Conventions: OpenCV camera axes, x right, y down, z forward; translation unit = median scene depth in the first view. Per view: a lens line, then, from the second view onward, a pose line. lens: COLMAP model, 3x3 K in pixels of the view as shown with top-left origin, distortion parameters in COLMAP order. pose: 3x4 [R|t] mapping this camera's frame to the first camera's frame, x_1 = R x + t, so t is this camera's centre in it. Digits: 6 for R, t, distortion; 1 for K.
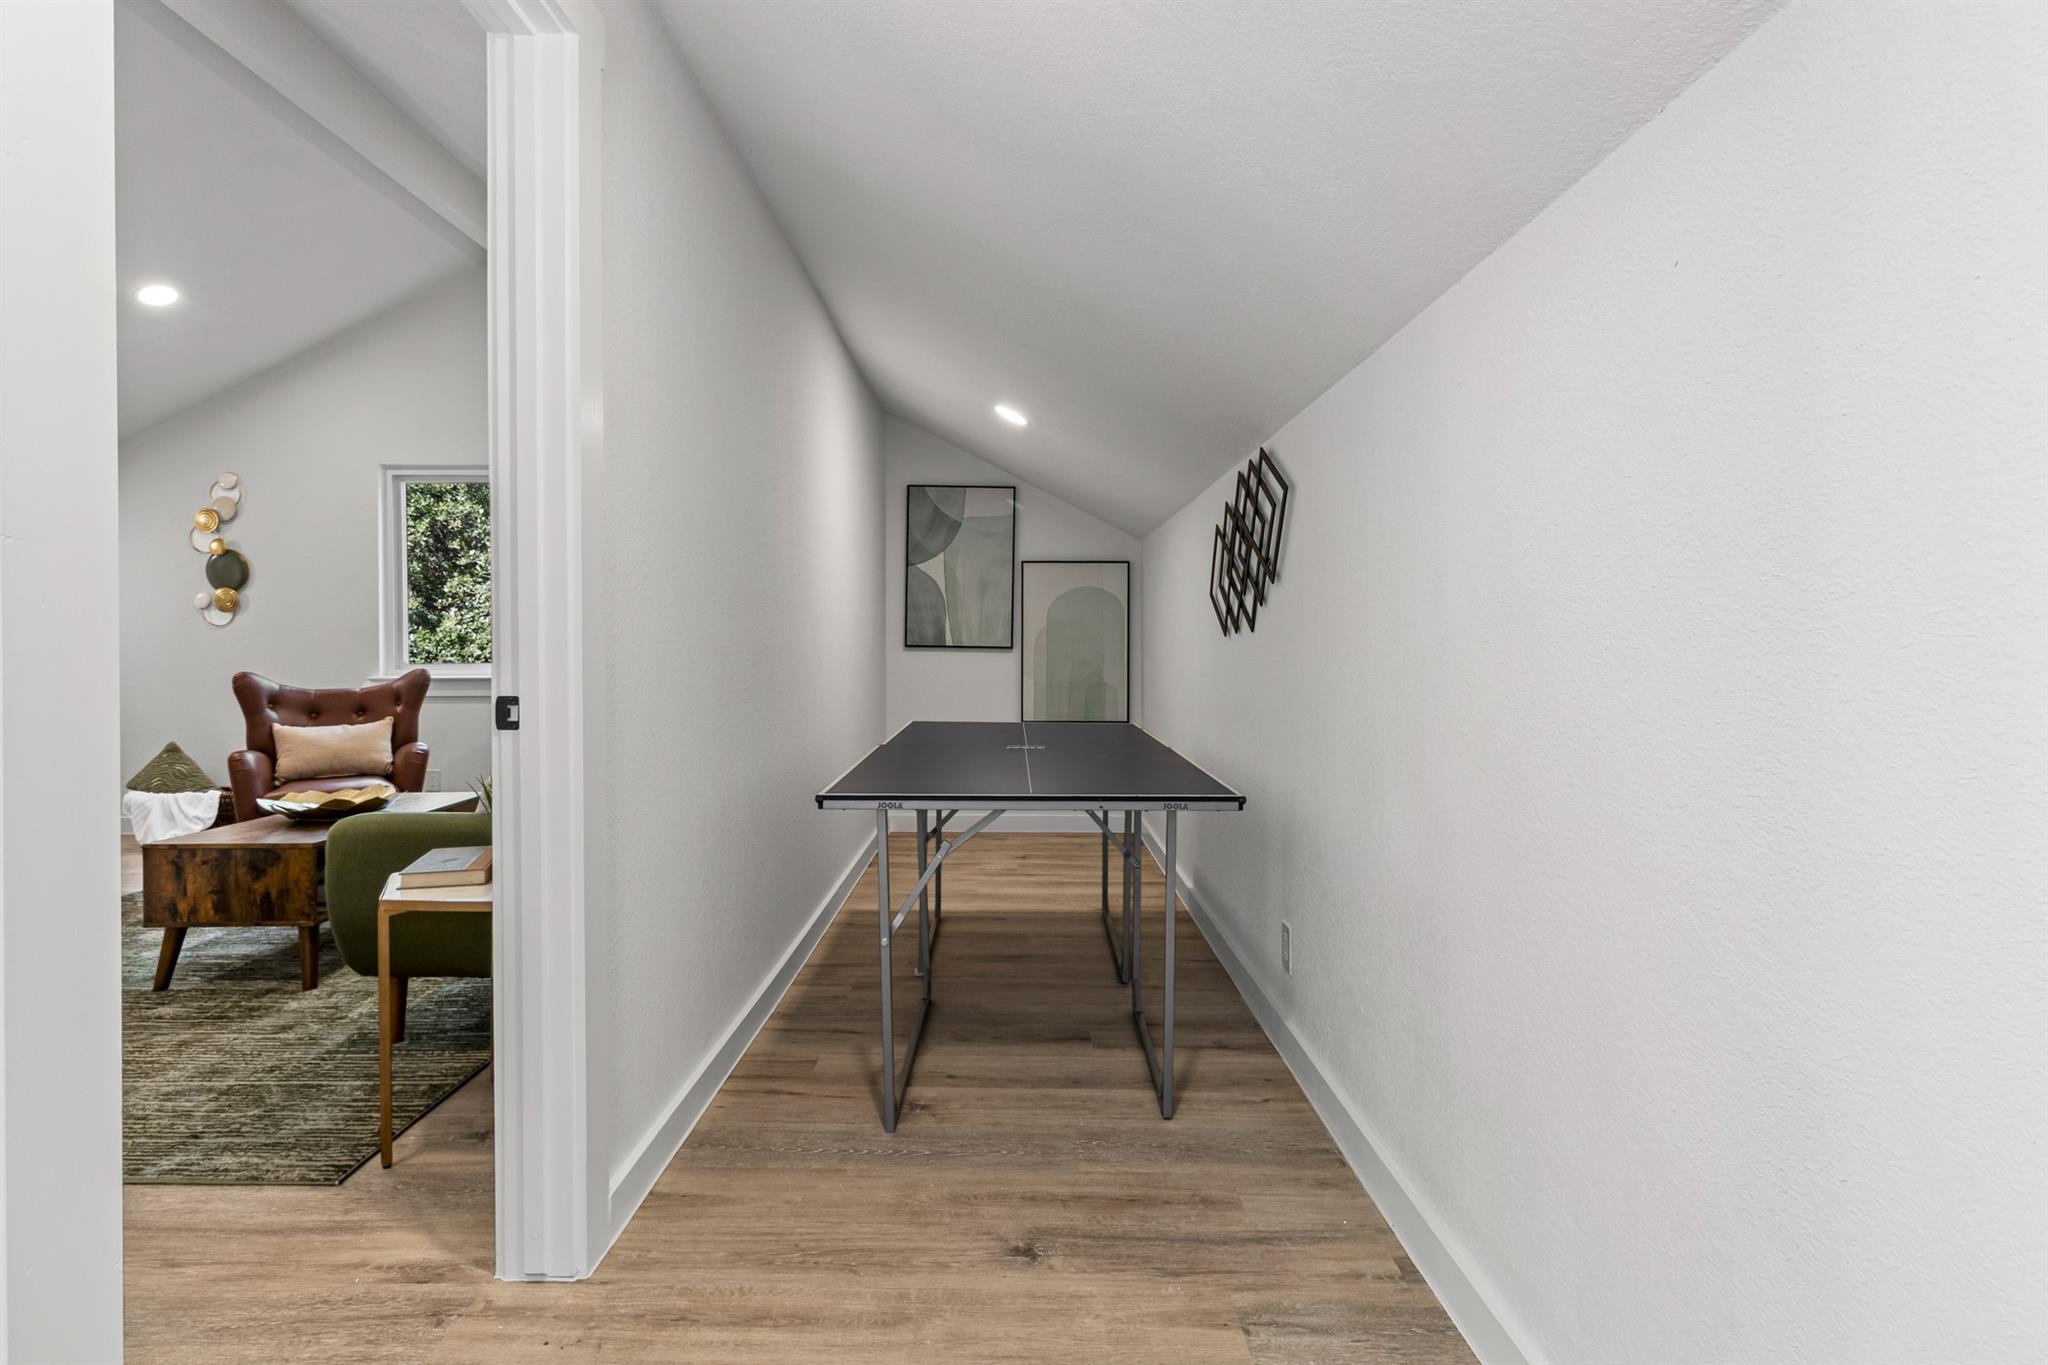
lens RADIAL K [[947.2, 0, 1019.9], [0, 947.2, 660.4], [0, 0, 1]] dist [0.000159, -0.000784]
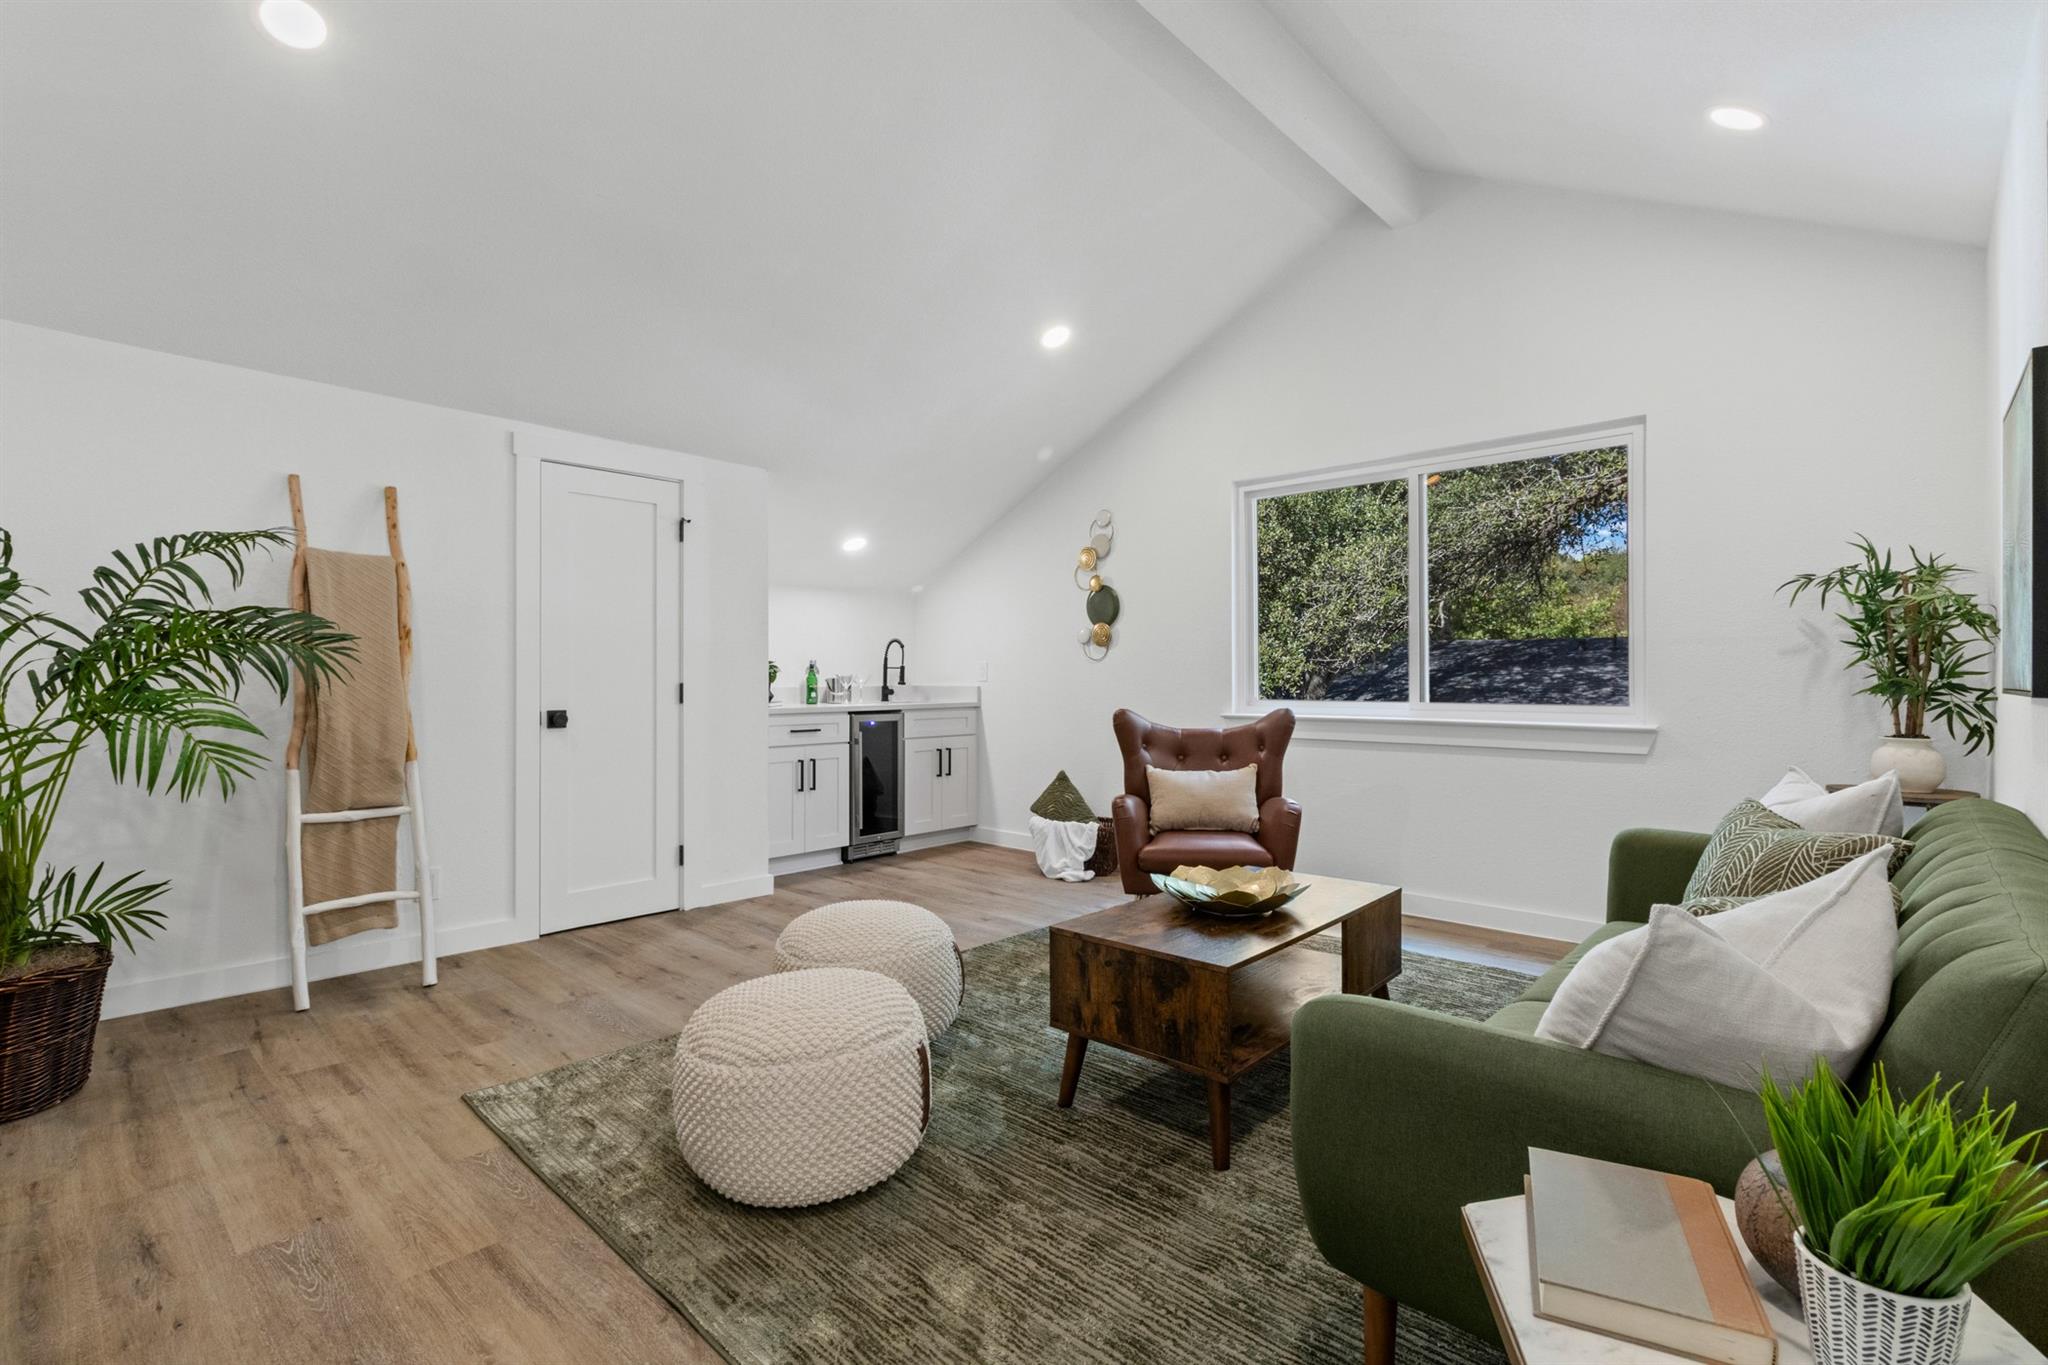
lens RADIAL K [[947.2, 0, 1022.9], [0, 947.2, 676.2], [0, 0, 1]] dist [0.000159, -0.000784]
pose [[0.725546, 0.000260, -0.688174, -0.237405], [-0.004157, 0.999983, -0.004004, -0.017077], [0.688161, 0.005766, 0.725535, 0.241074]]
